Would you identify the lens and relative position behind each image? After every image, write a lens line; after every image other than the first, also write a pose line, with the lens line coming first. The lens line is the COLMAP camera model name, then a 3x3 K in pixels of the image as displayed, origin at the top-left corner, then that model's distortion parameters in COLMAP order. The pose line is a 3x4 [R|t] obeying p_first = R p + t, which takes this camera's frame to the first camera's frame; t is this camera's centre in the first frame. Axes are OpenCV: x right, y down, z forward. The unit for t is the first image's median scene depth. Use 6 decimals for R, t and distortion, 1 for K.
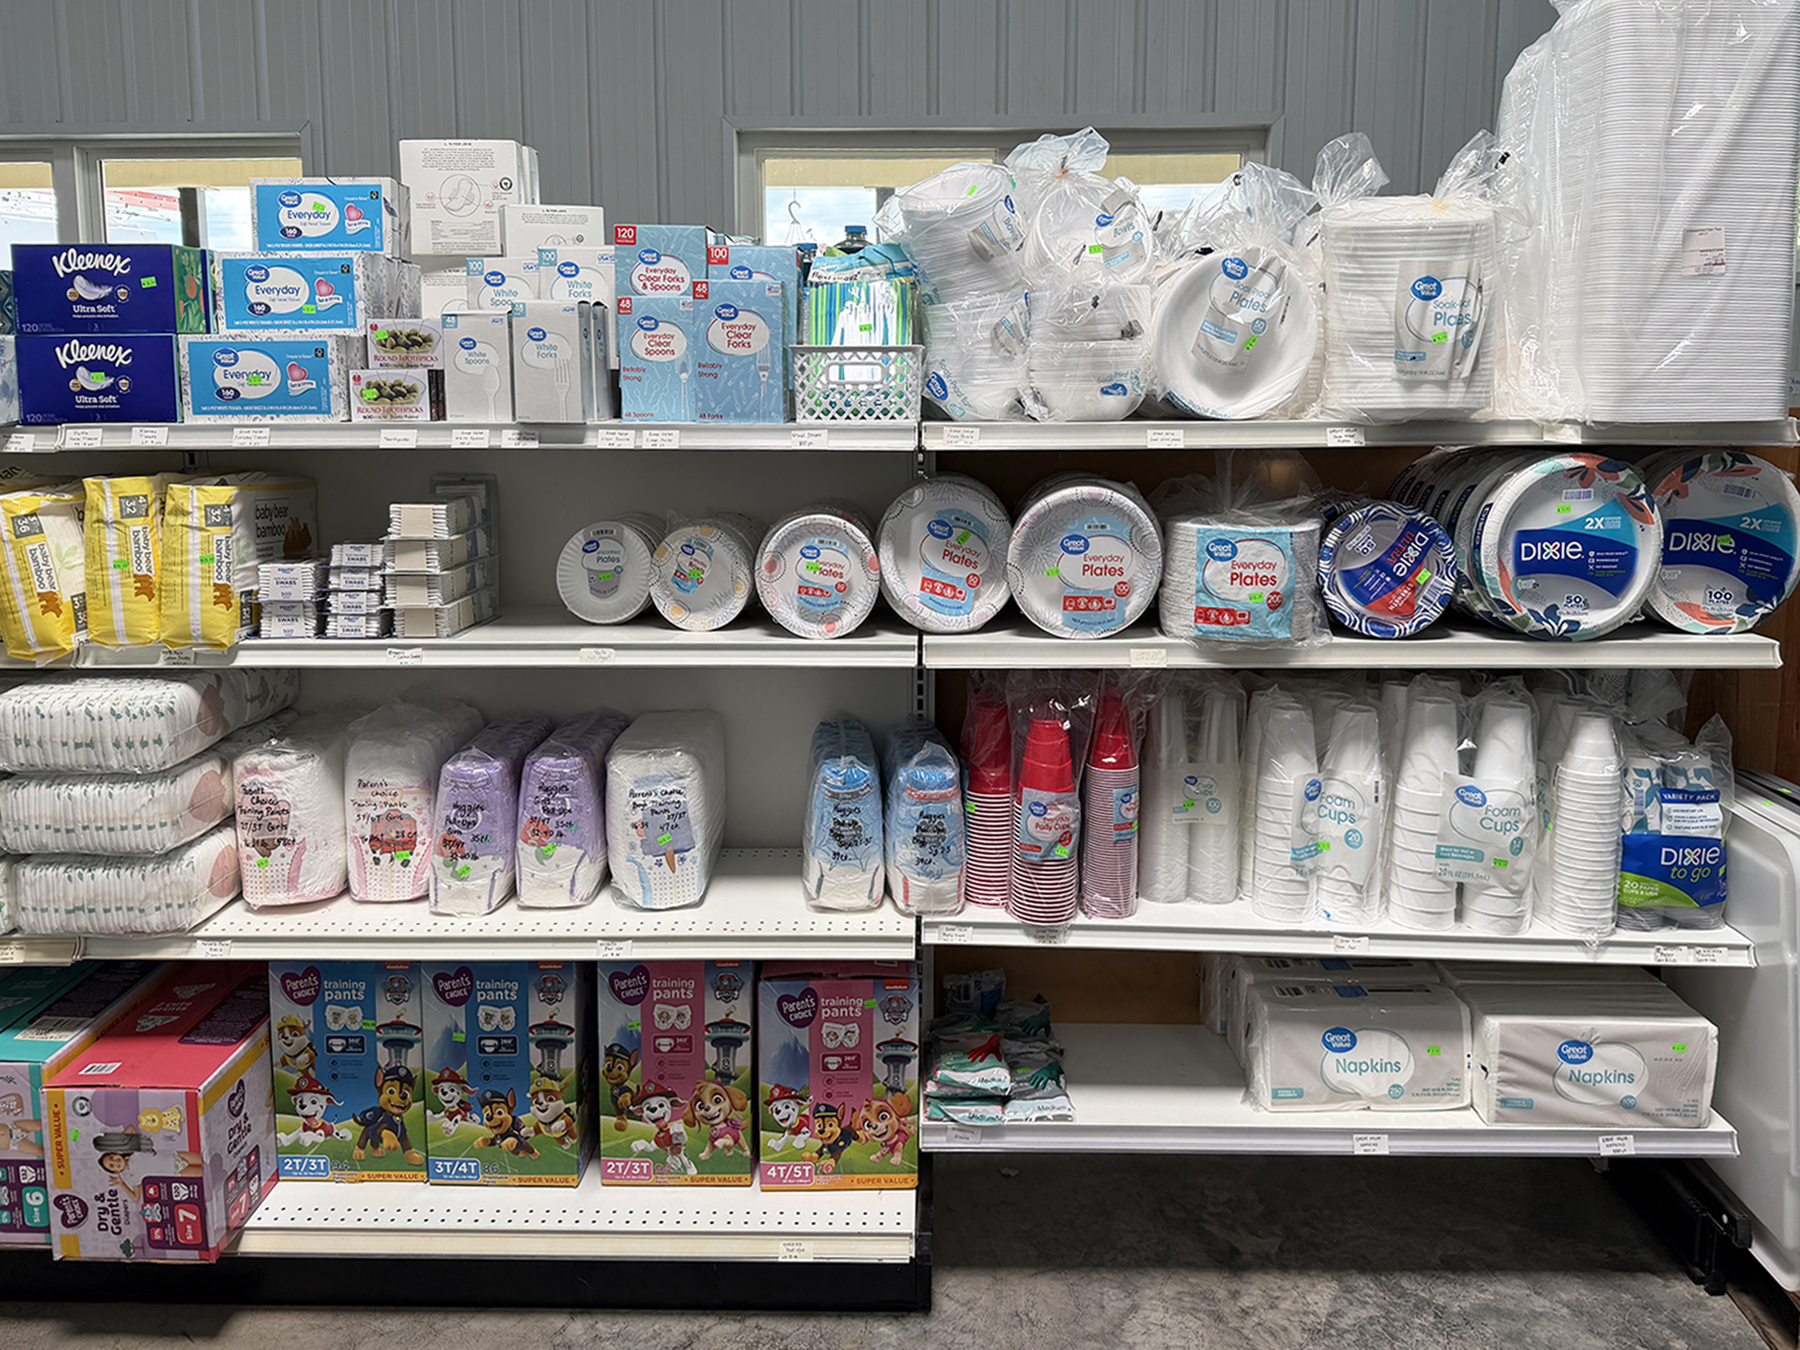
lens RADIAL K [[1933.9, 0, 900.0], [0, 1933.9, 675.0], [0, 0, 1]] dist [0.053692, 0.041424]
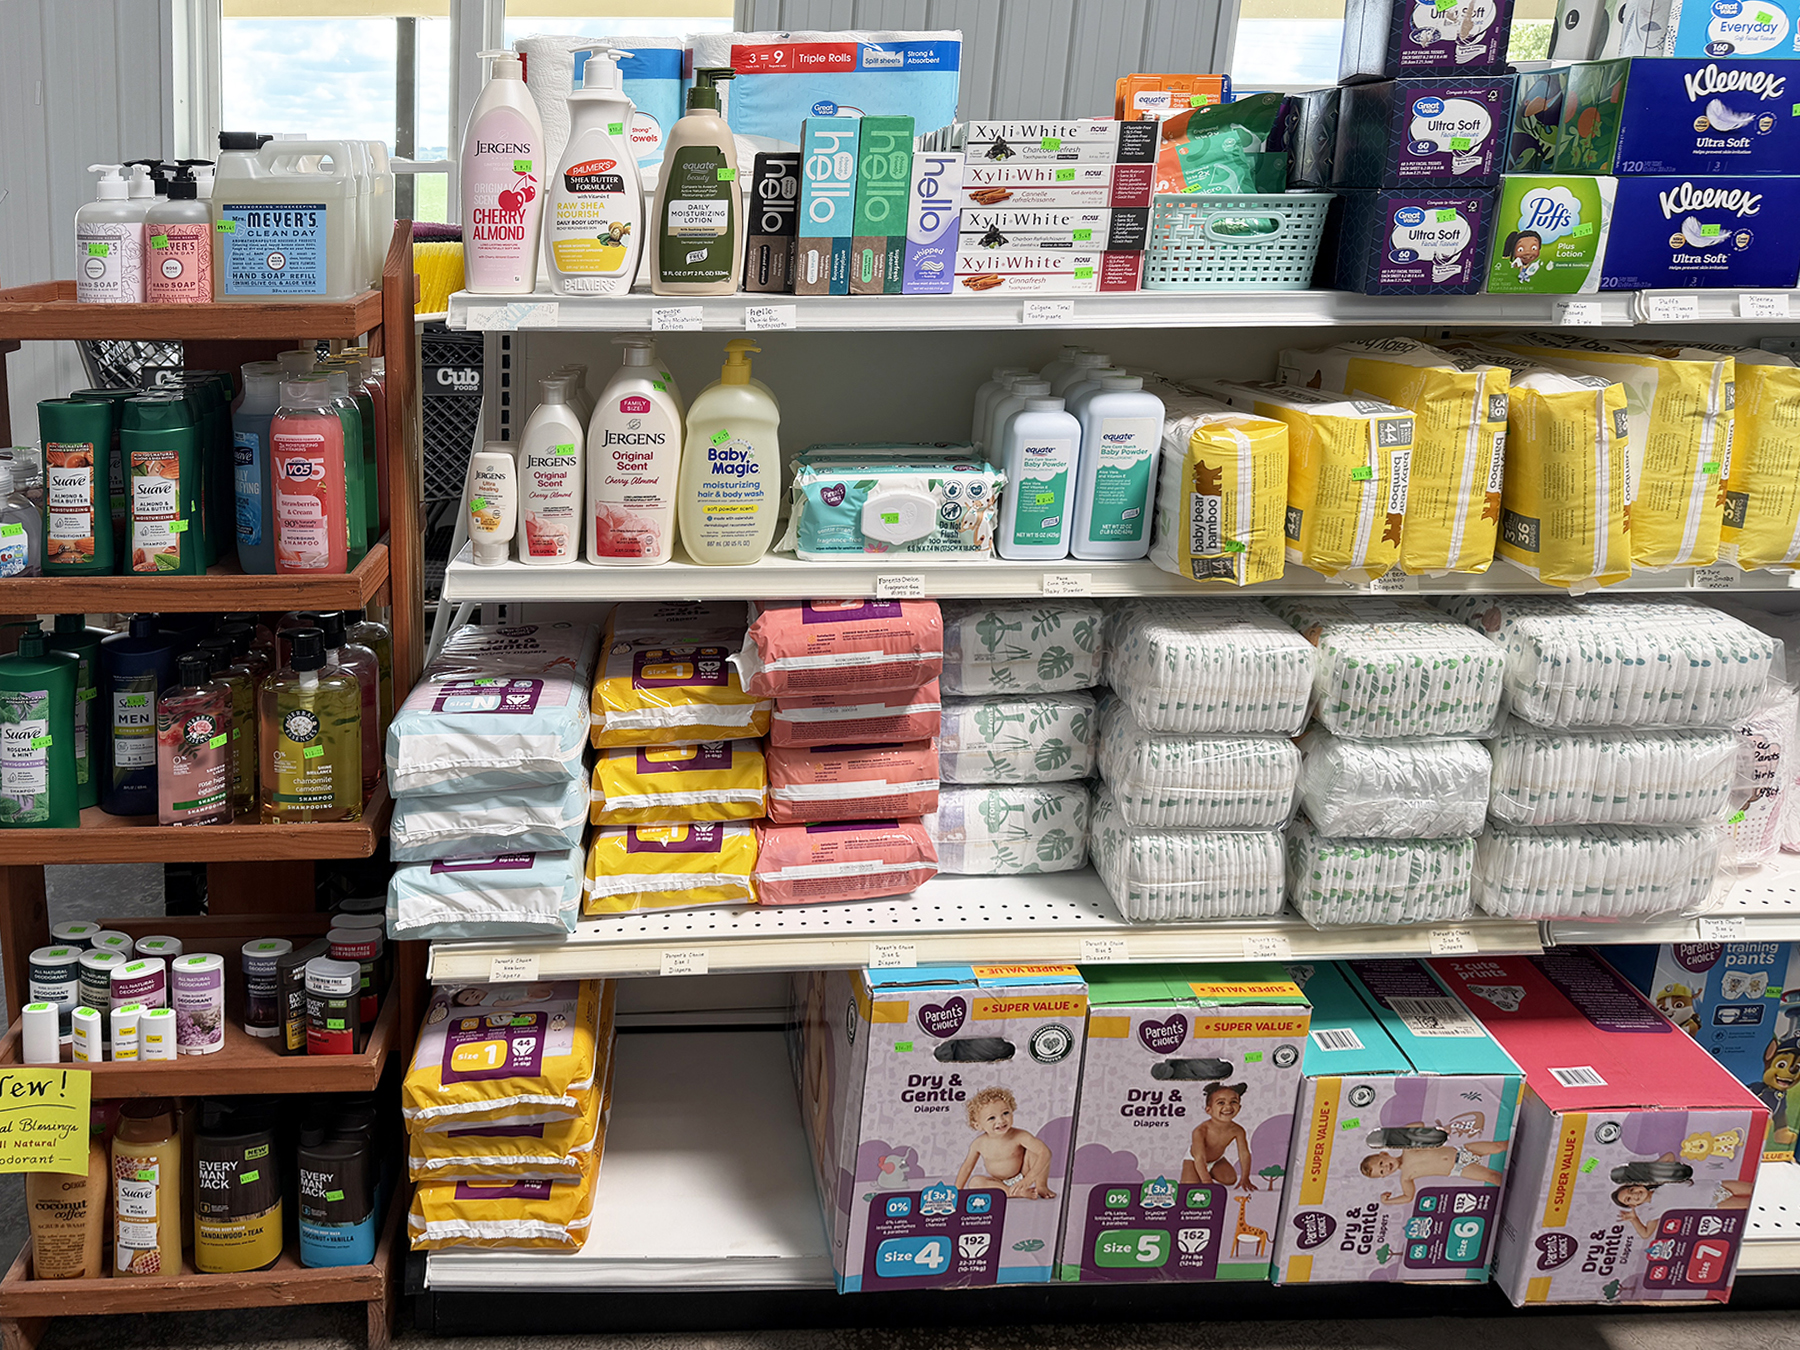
lens RADIAL K [[1925.9, 0, 900.0], [0, 1925.9, 675.0], [0, 0, 1]] dist [-0.052366, 0.030388]
pose [[0.992603, -0.022543, 0.119294, -0.804288], [0.013229, 0.996842, 0.078299, -0.037316], [-0.120682, -0.076141, 0.989767, 0.260652]]
